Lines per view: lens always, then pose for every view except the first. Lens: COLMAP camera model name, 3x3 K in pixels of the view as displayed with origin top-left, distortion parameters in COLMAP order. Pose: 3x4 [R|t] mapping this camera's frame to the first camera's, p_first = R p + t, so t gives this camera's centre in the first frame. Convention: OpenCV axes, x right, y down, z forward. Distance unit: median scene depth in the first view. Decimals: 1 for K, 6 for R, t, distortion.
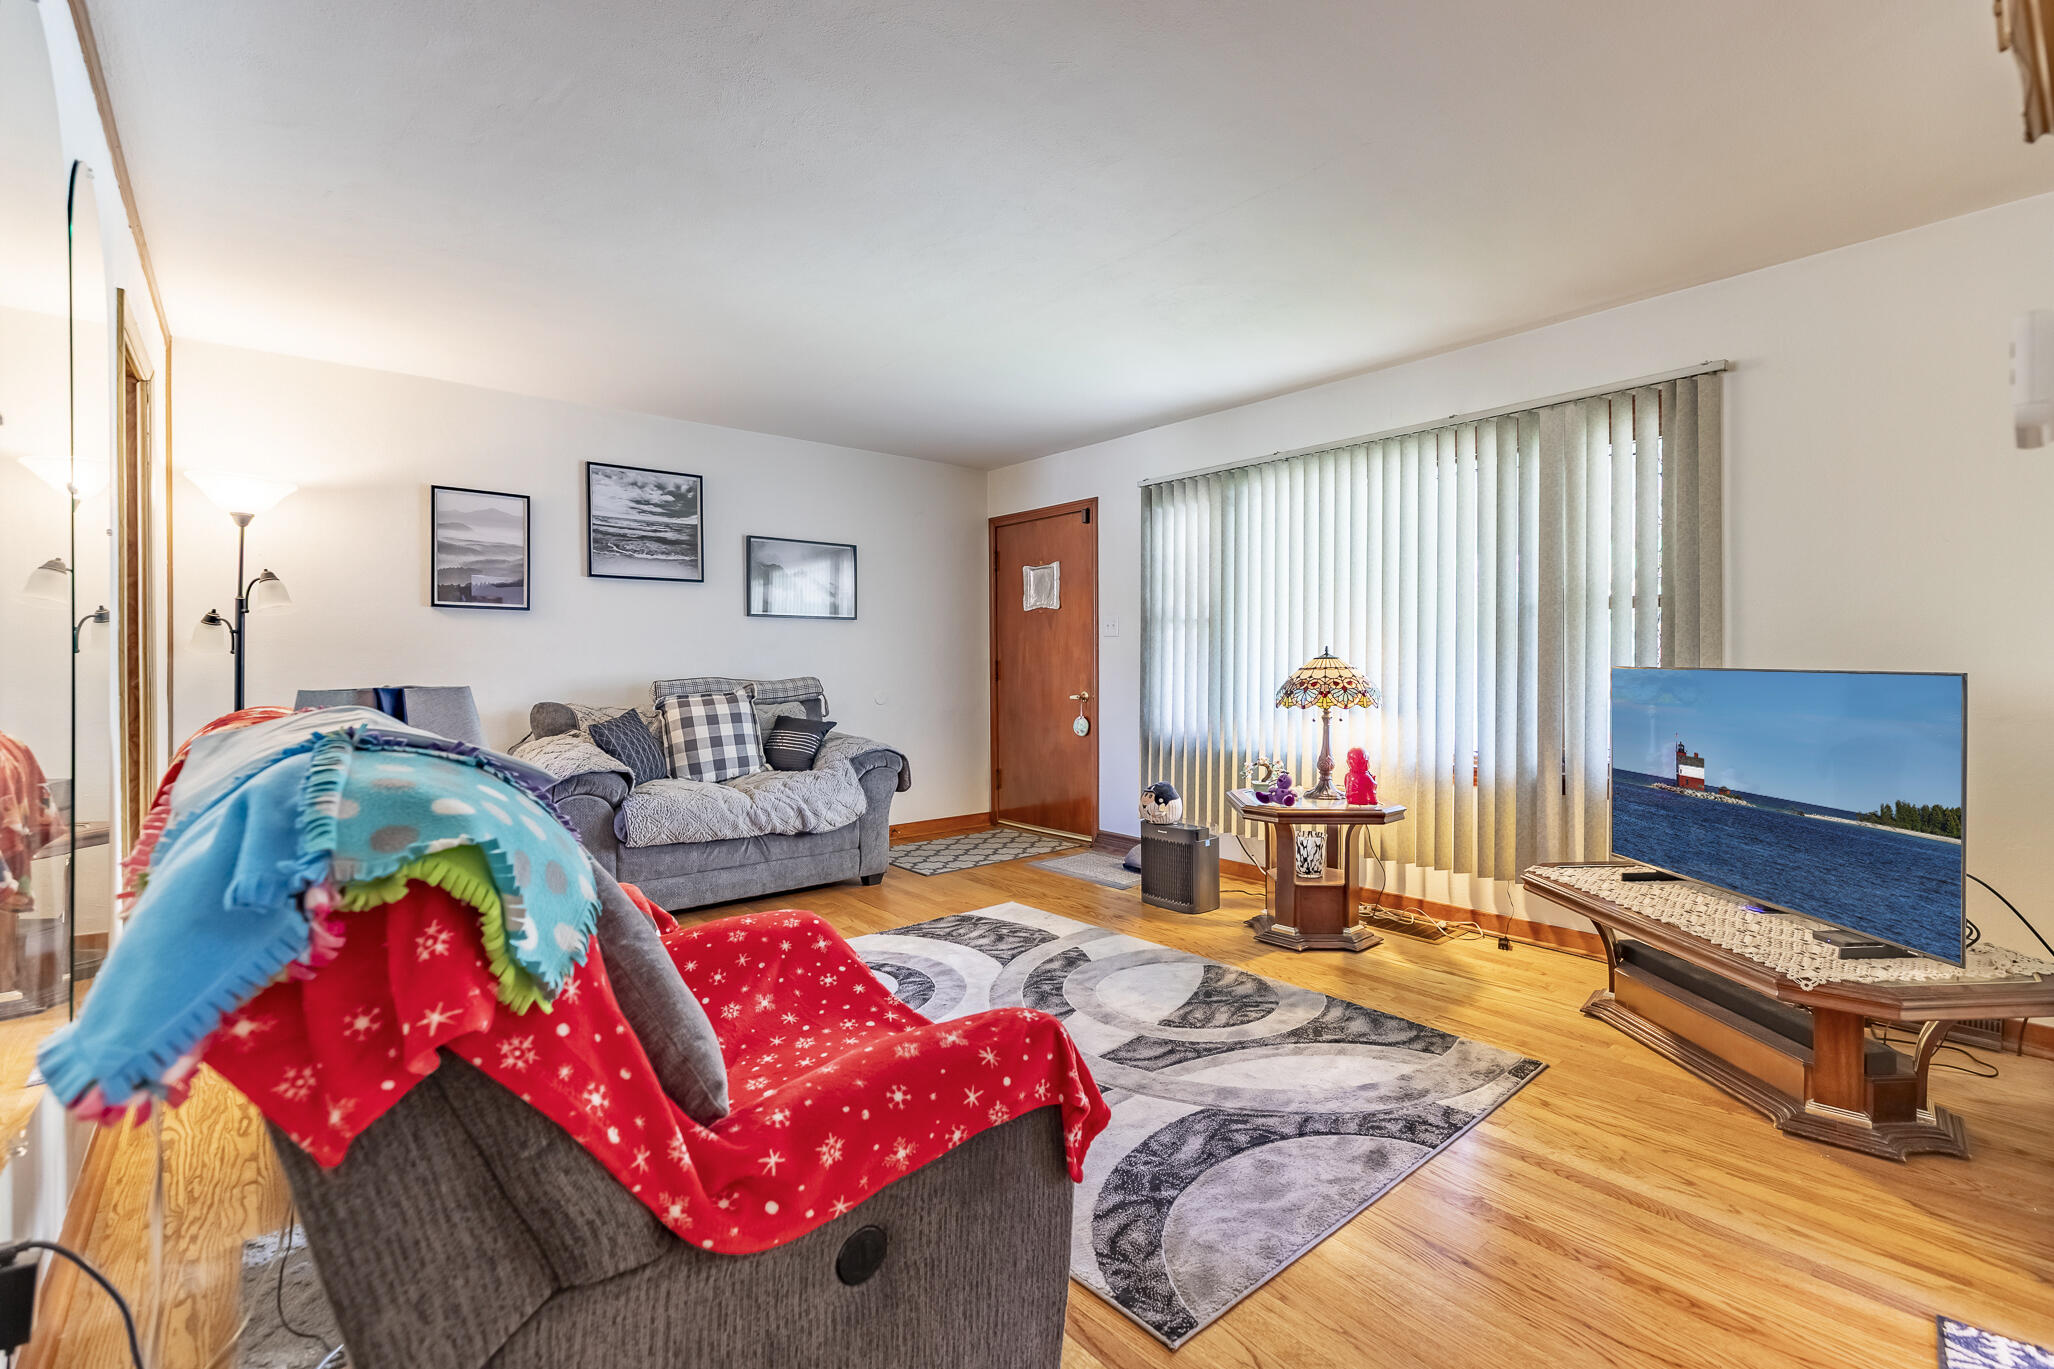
lens RADIAL K [[918.0, 0, 1030.0], [0, 918.0, 673.2], [0, 0, 1]] dist [0.005639, -0.001553]
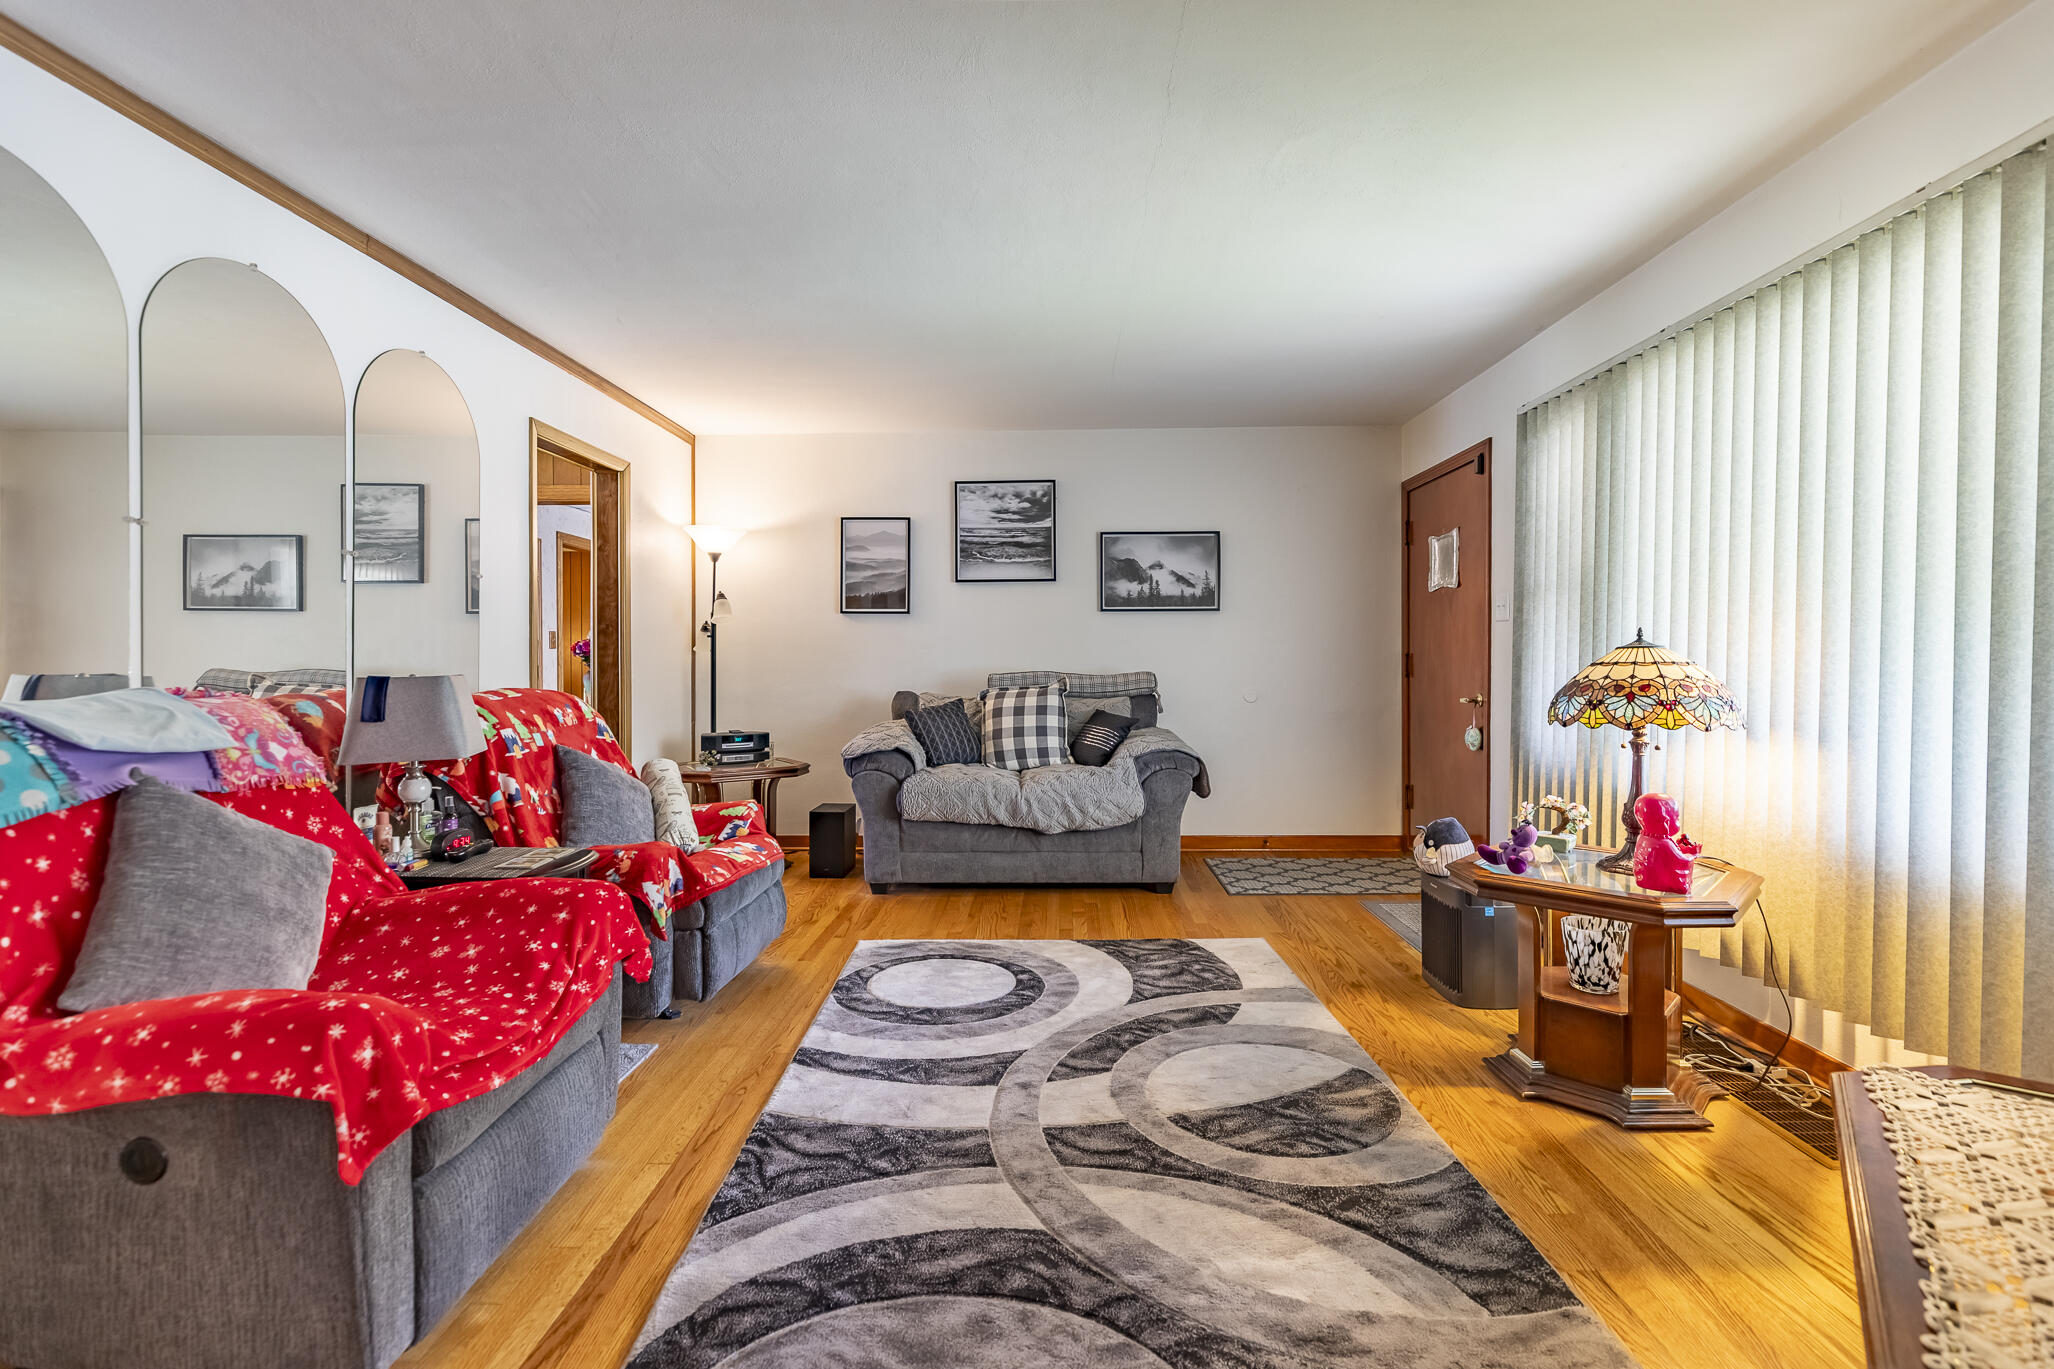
lens RADIAL K [[918.0, 0, 1028.7], [0, 918.0, 667.4], [0, 0, 1]] dist [0.005639, -0.001553]
pose [[0.757976, 0.004276, -0.652268, 0.432377], [-0.004364, 0.999989, 0.001484, -0.001657], [0.652267, 0.001721, 0.757987, 0.253427]]
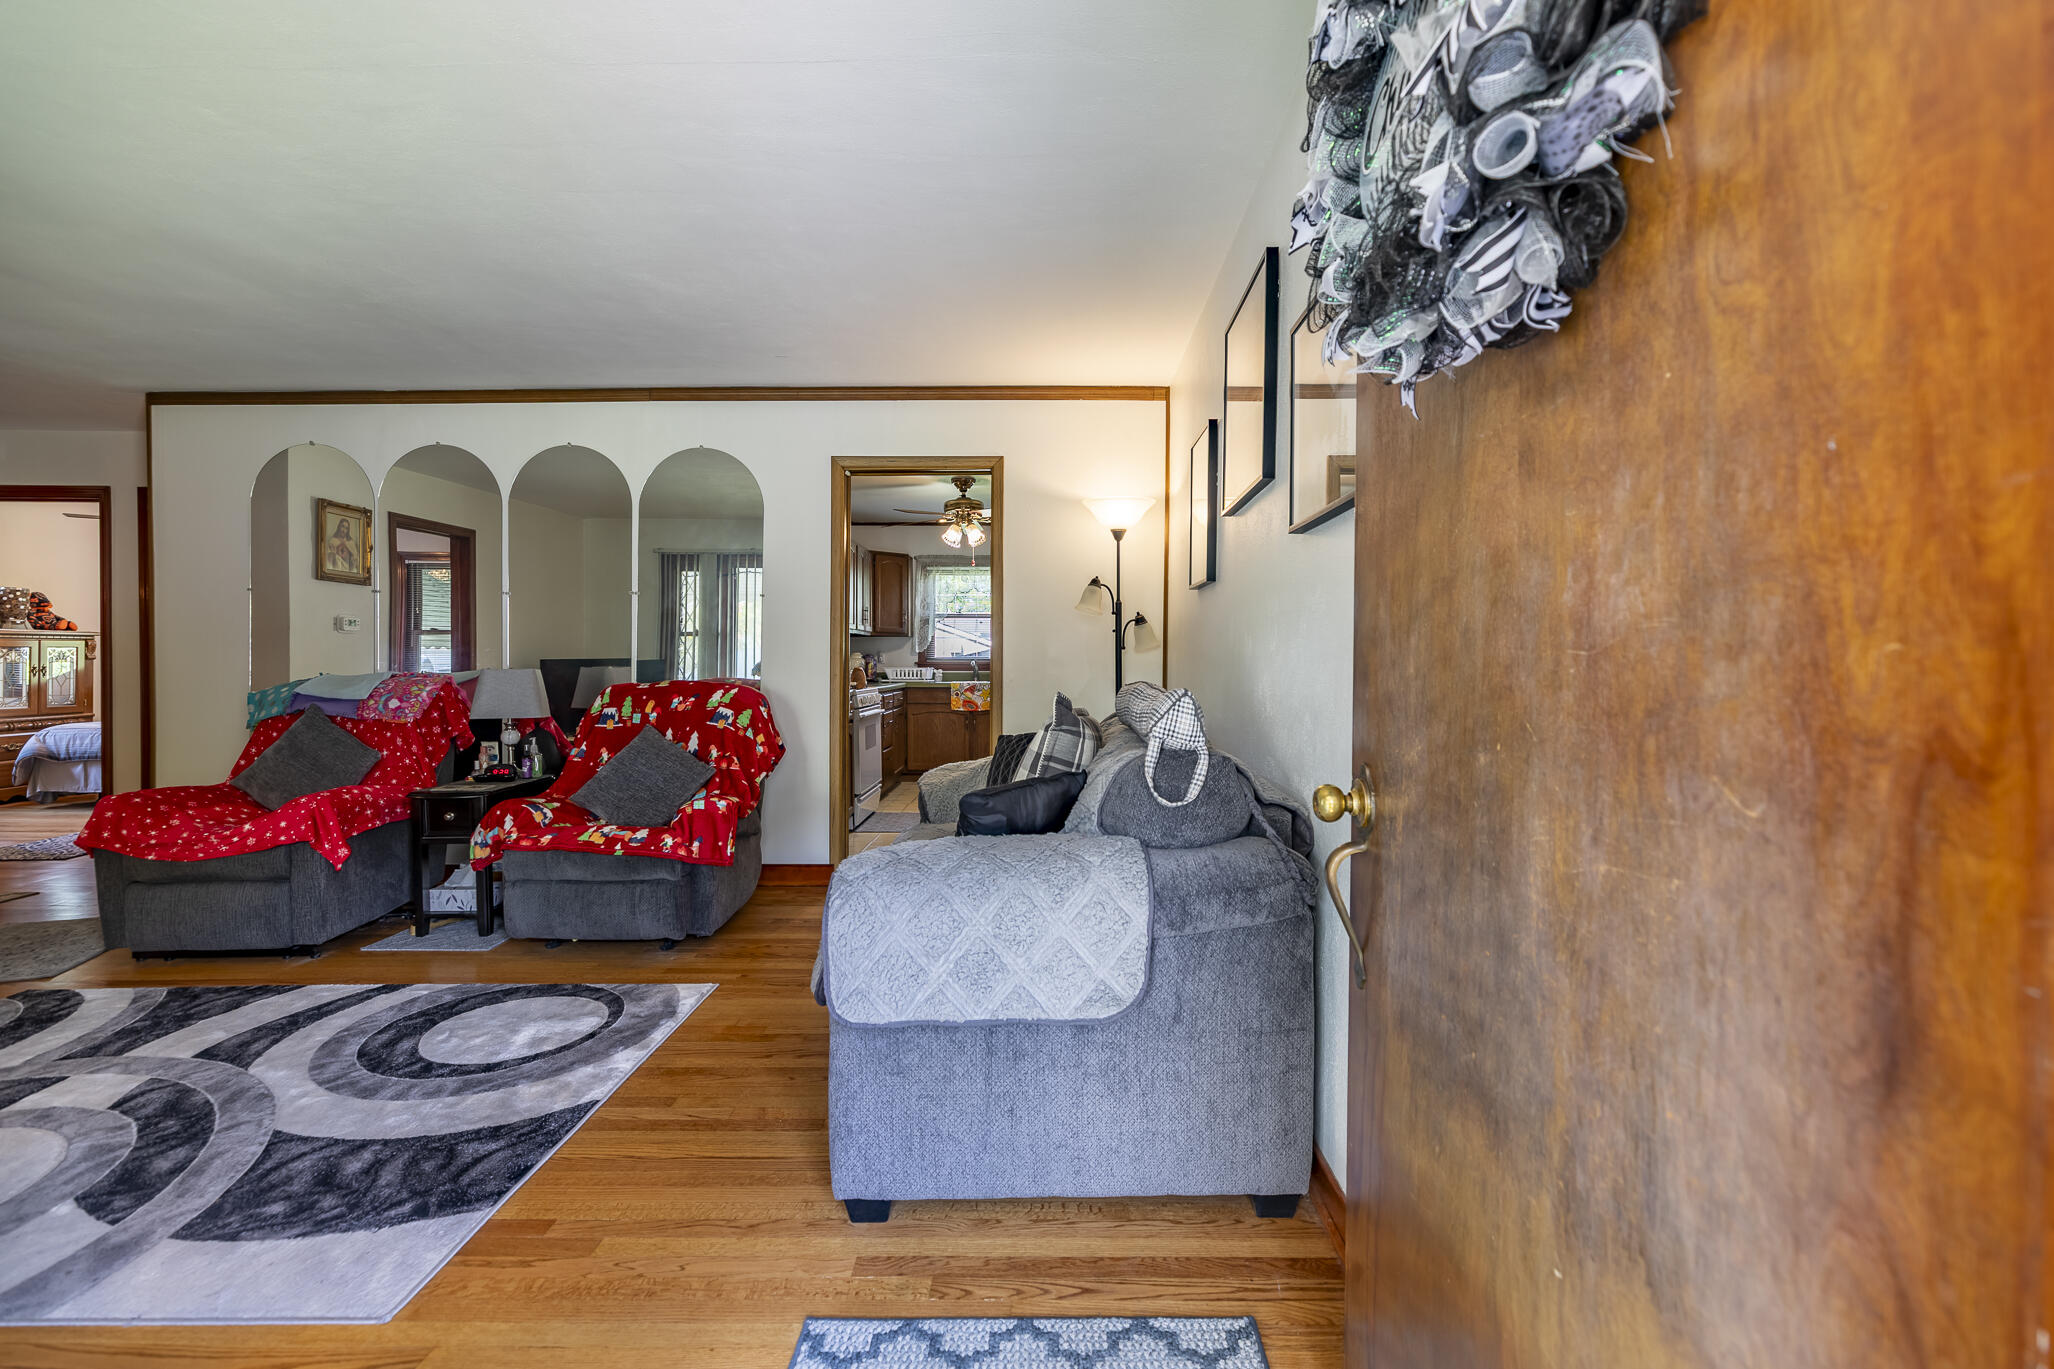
lens RADIAL K [[918.0, 0, 1030.5], [0, 918.0, 668.5], [0, 0, 1]] dist [0.005639, -0.001553]
pose [[-0.655155, 0.006350, -0.755468, 0.099868], [-0.008343, 0.999843, 0.015639, -0.012807], [0.755448, 0.016549, -0.654999, 1.663420]]
